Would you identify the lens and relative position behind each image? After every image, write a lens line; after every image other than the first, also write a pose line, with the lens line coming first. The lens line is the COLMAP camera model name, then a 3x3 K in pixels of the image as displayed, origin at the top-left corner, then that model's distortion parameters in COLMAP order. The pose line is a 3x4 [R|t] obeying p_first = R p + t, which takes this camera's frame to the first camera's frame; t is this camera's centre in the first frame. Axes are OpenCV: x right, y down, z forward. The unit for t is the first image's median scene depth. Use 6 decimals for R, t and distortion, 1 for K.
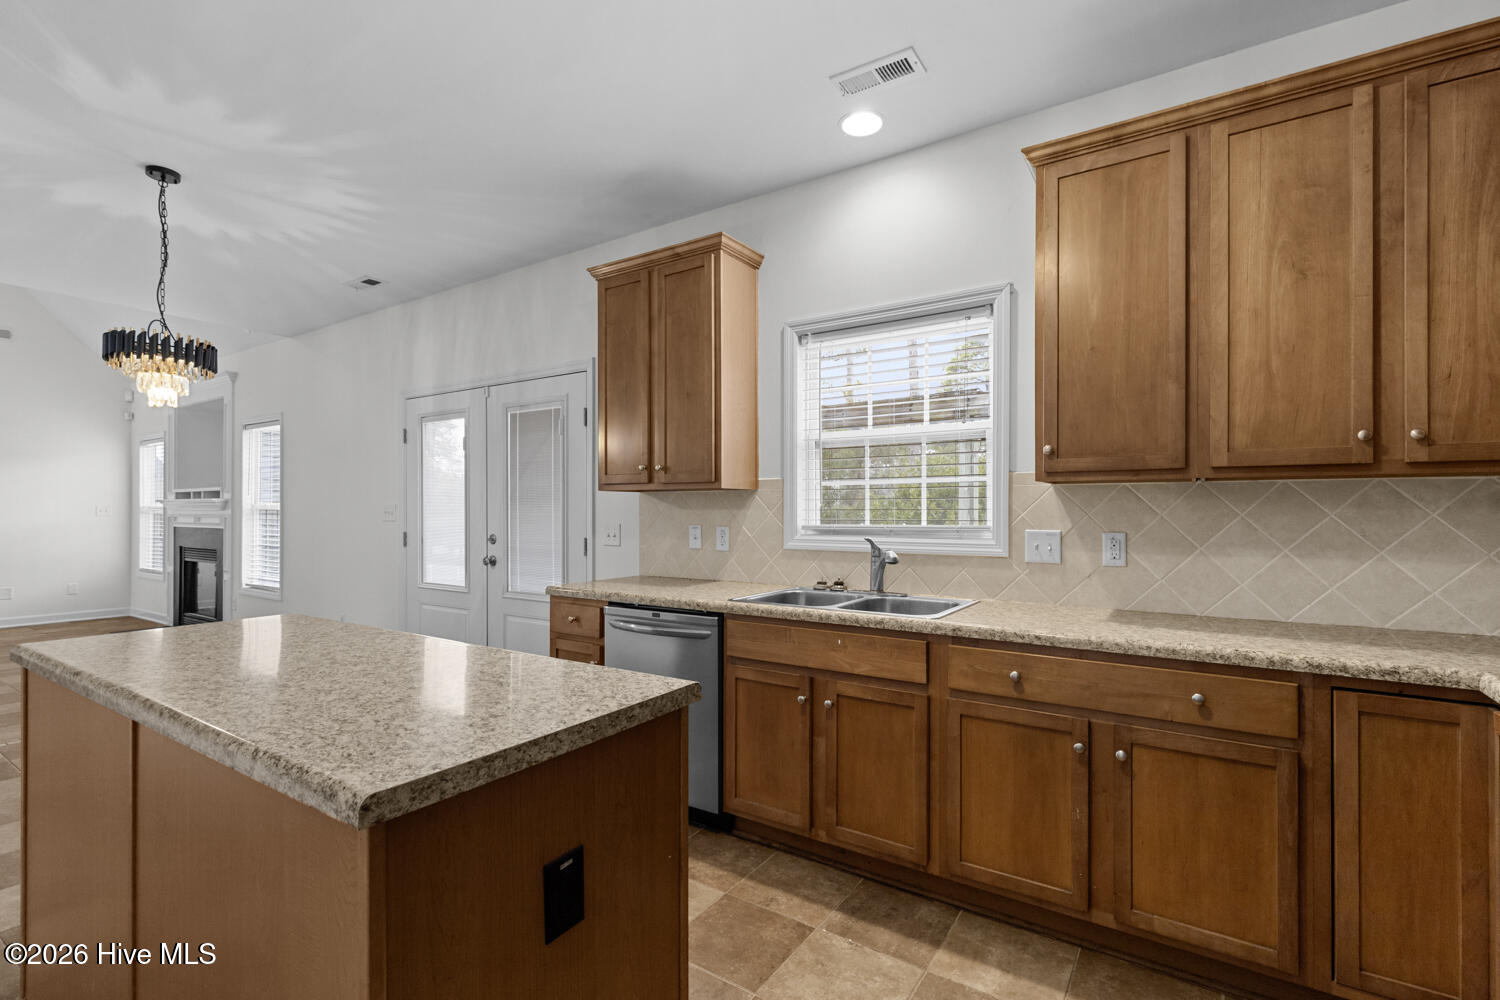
lens RADIAL K [[676.1, 0, 755.4], [0, 676.1, 510.2], [0, 0, 1]] dist [0.003636, 0.000517]
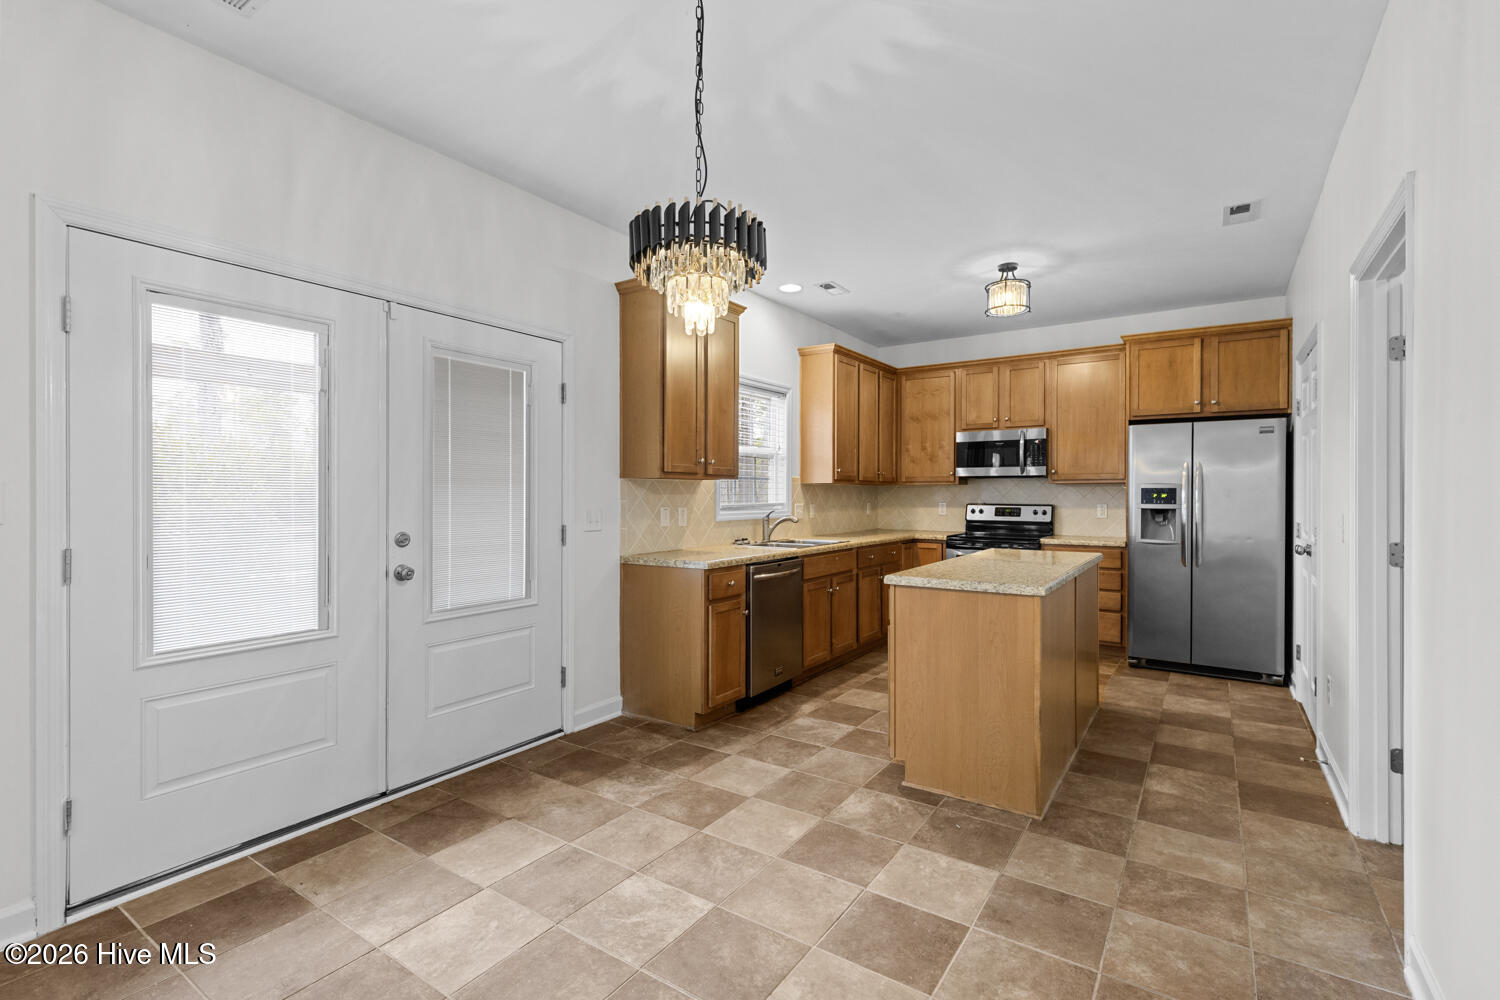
lens RADIAL K [[683.0, 0, 758.2], [0, 683.0, 496.0], [0, 0, 1]] dist [0.001162, 0.000074]
pose [[0.004597, -0.005496, 0.999974, -1.642994], [-0.001469, 0.999984, 0.005503, -0.005621], [-0.999988, -0.001494, 0.004589, 1.025165]]
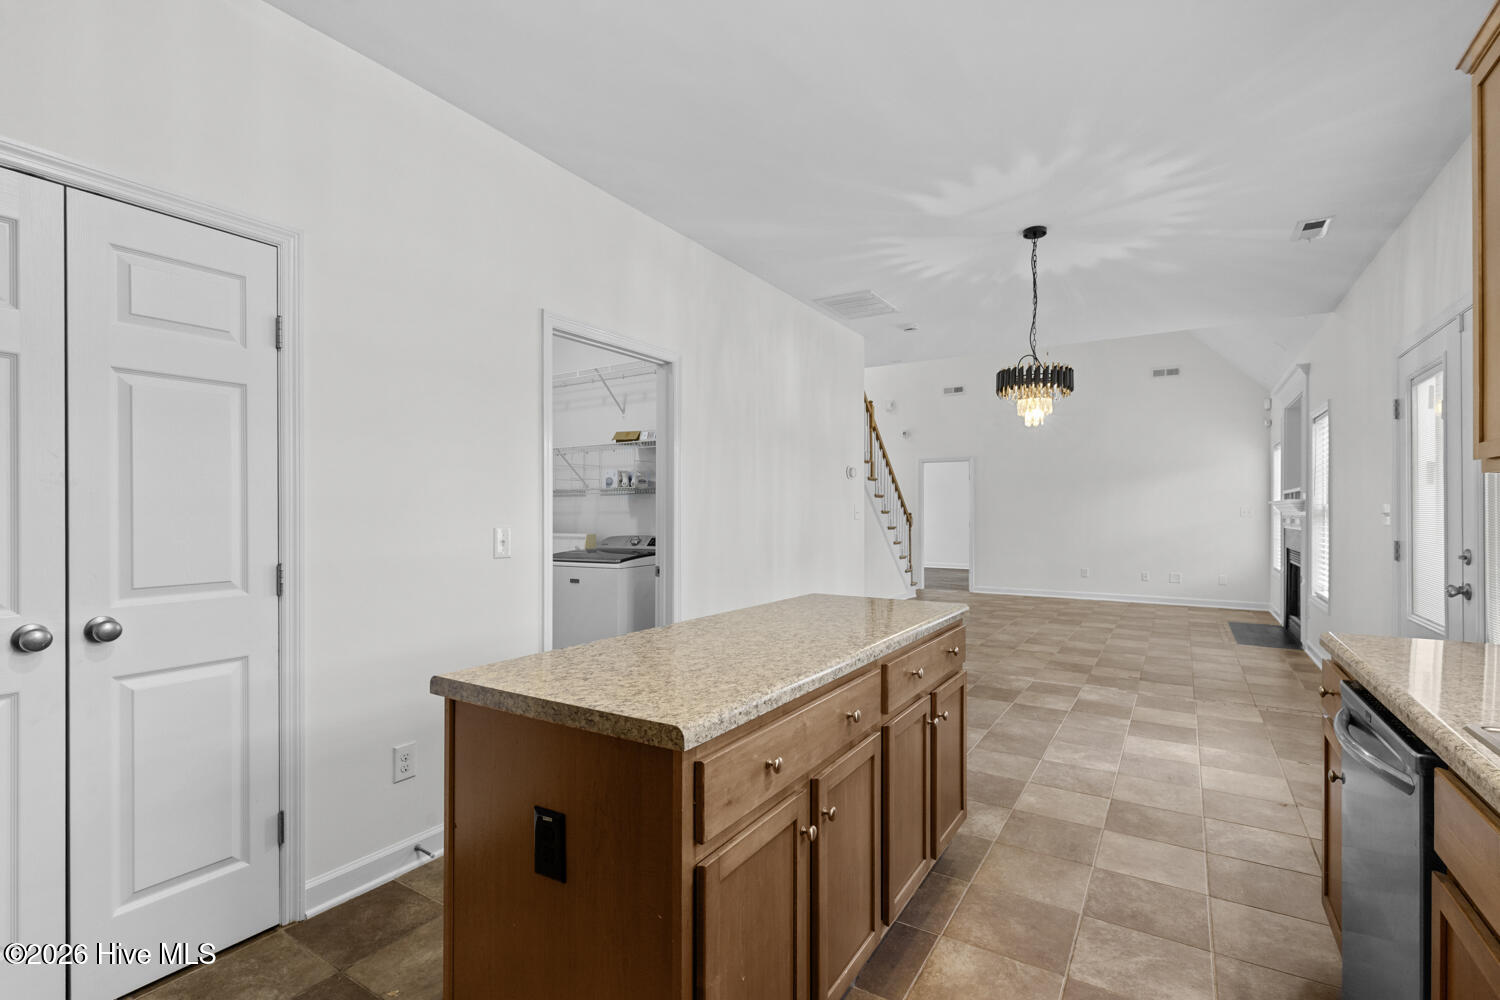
lens RADIAL K [[676.1, 0, 755.4], [0, 676.1, 510.2], [0, 0, 1]] dist [0.003636, 0.000517]
pose [[0.023102, -0.003708, -0.999726, 0.344858], [0.001086, 0.999993, -0.003684, 0.001725], [0.999733, -0.001001, 0.023106, 0.521485]]
